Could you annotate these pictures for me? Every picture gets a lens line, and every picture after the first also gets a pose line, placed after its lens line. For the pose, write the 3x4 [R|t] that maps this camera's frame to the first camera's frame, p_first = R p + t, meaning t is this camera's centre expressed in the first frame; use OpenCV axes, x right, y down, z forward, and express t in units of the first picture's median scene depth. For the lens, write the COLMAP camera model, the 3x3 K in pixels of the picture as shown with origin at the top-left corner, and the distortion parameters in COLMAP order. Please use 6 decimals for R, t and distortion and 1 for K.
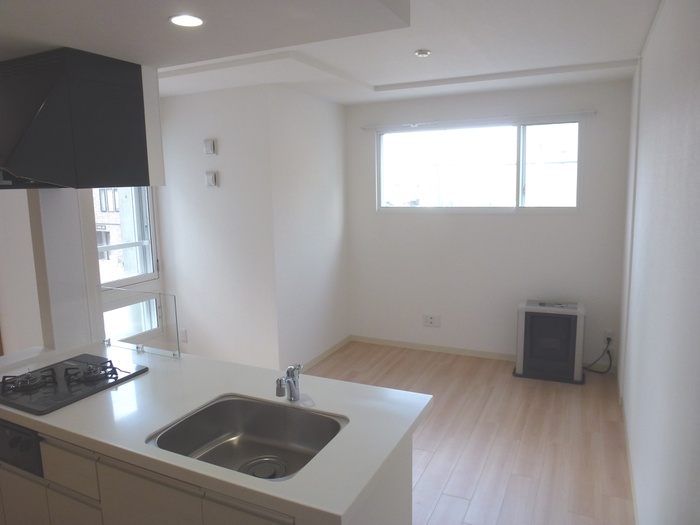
lens RADIAL K [[504.5, 0, 350.0], [0, 504.5, 262.5], [0, 0, 1]] dist [-0.067709, 0.041178]
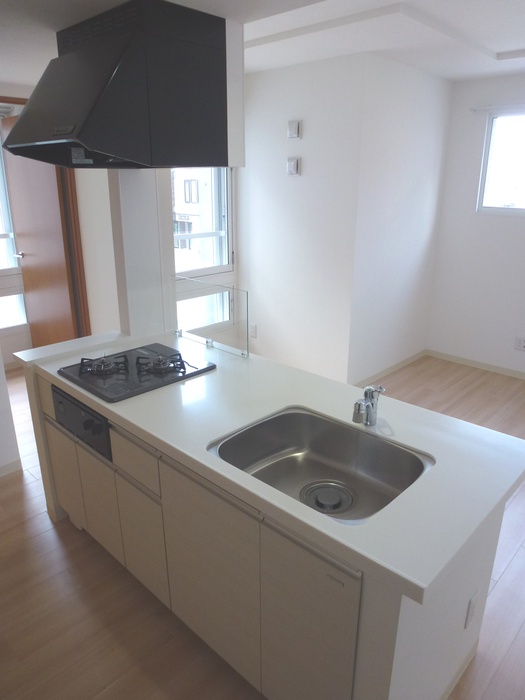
lens RADIAL K [[504.5, 0, 262.5], [0, 504.5, 350.0], [0, 0, 1]] dist [-0.067709, 0.041178]
pose [[0.949839, 0.119086, -0.289179, -0.045378], [-0.067670, 0.981019, 0.181722, 0.000962], [0.305330, -0.153038, 0.939868, 0.125834]]
